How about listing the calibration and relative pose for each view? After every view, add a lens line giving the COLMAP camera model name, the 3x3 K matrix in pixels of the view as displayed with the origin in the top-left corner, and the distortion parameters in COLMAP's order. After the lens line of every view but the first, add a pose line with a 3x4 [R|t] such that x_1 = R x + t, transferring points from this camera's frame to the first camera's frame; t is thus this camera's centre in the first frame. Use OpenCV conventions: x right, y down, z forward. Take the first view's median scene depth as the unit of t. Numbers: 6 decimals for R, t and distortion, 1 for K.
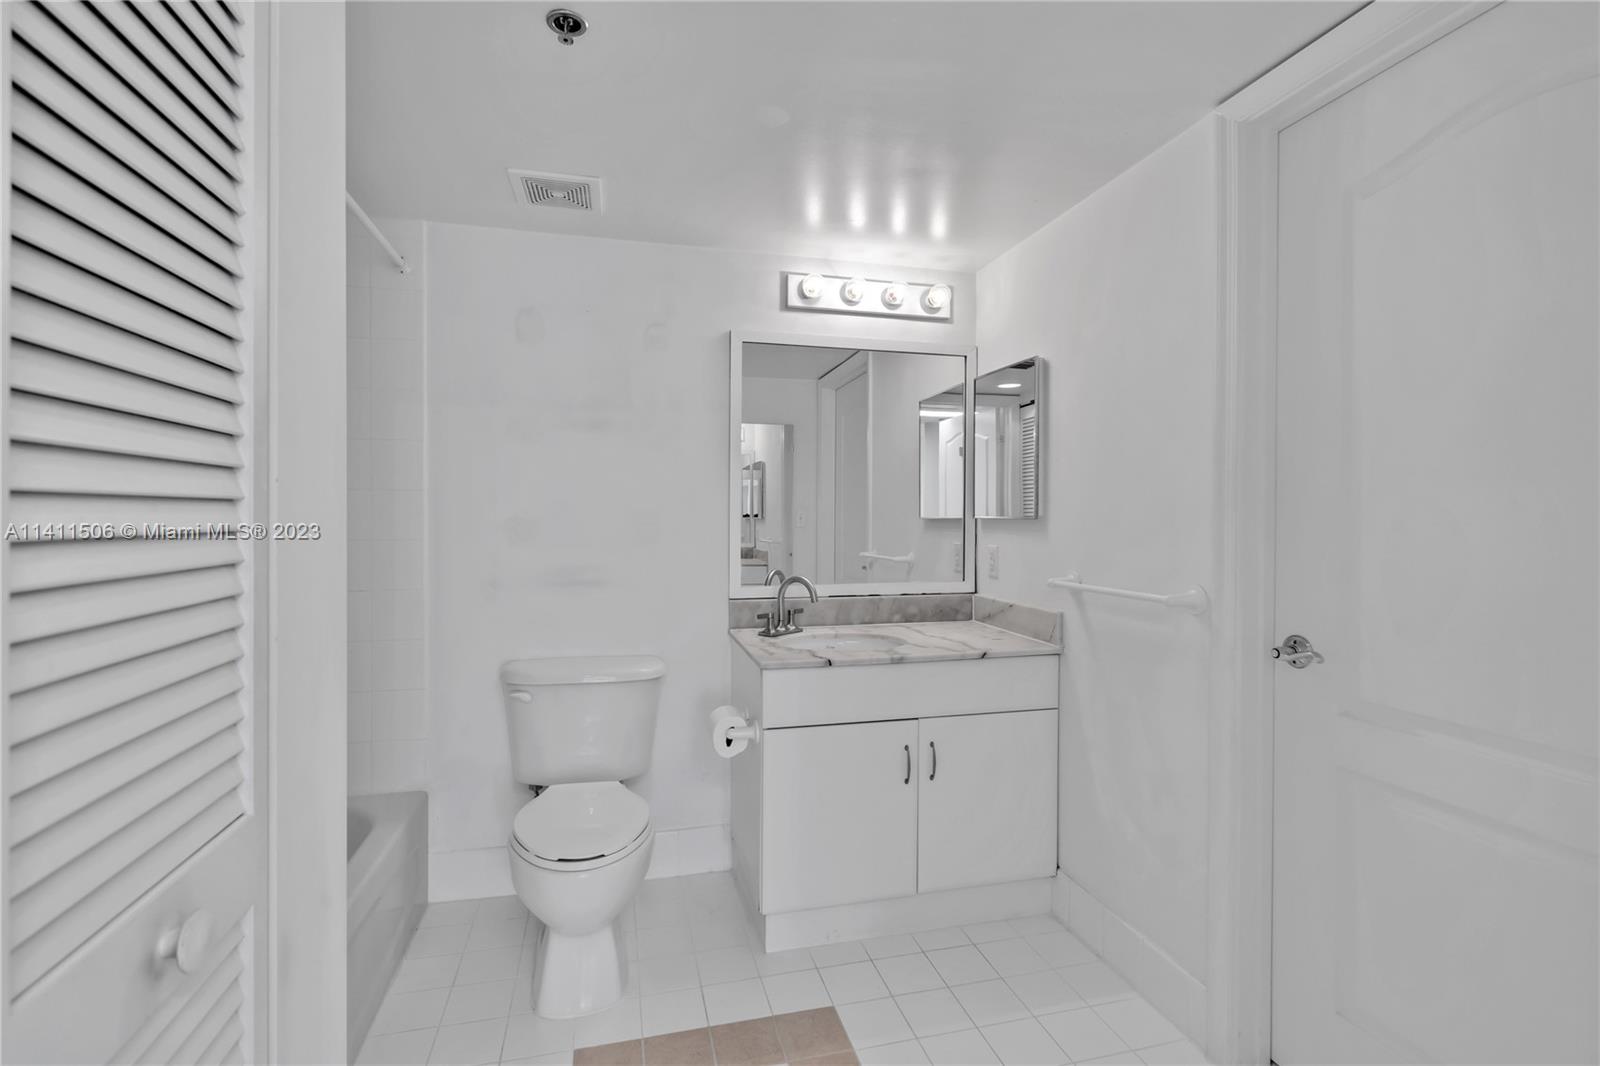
lens RADIAL K [[741.3, 0, 796.8], [0, 741.3, 502.0], [0, 0, 1]] dist [-0.002735, 0.001091]
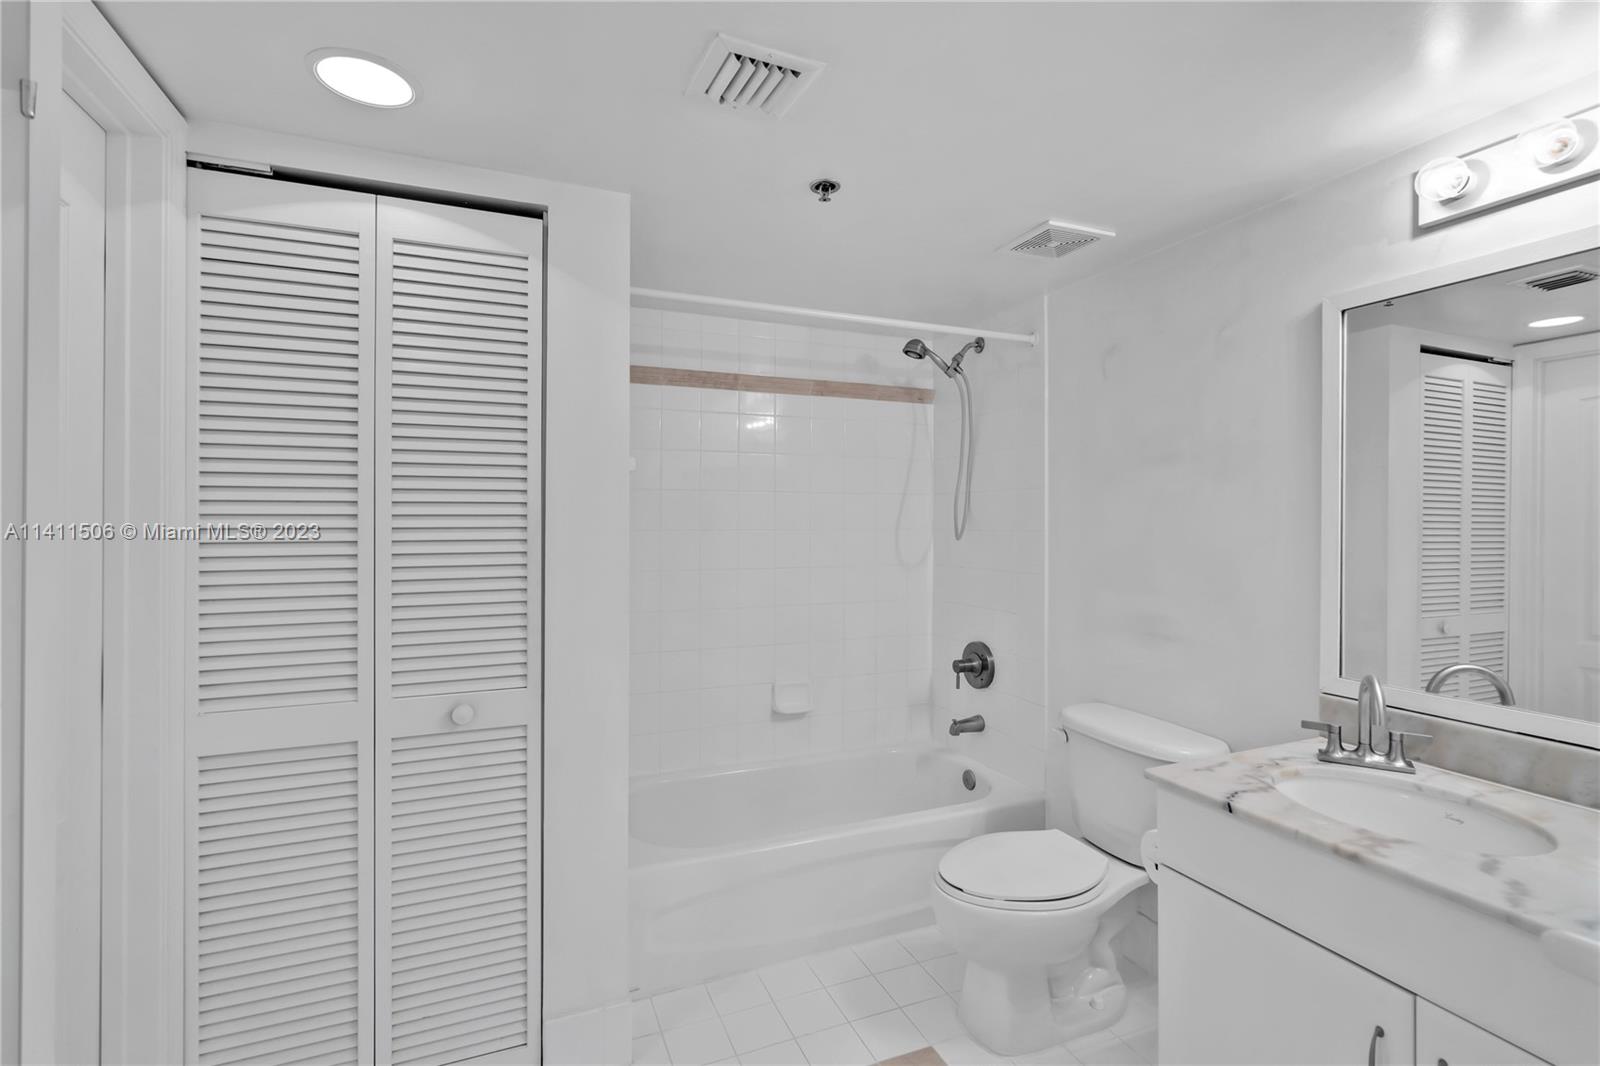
lens RADIAL K [[741.3, 0, 796.8], [0, 741.3, 502.0], [0, 0, 1]] dist [-0.002735, 0.001091]
pose [[0.156106, -0.022637, -0.987481, 0.512343], [0.013150, 0.999696, -0.020839, -0.037135], [0.987653, -0.009732, 0.156357, 0.415422]]
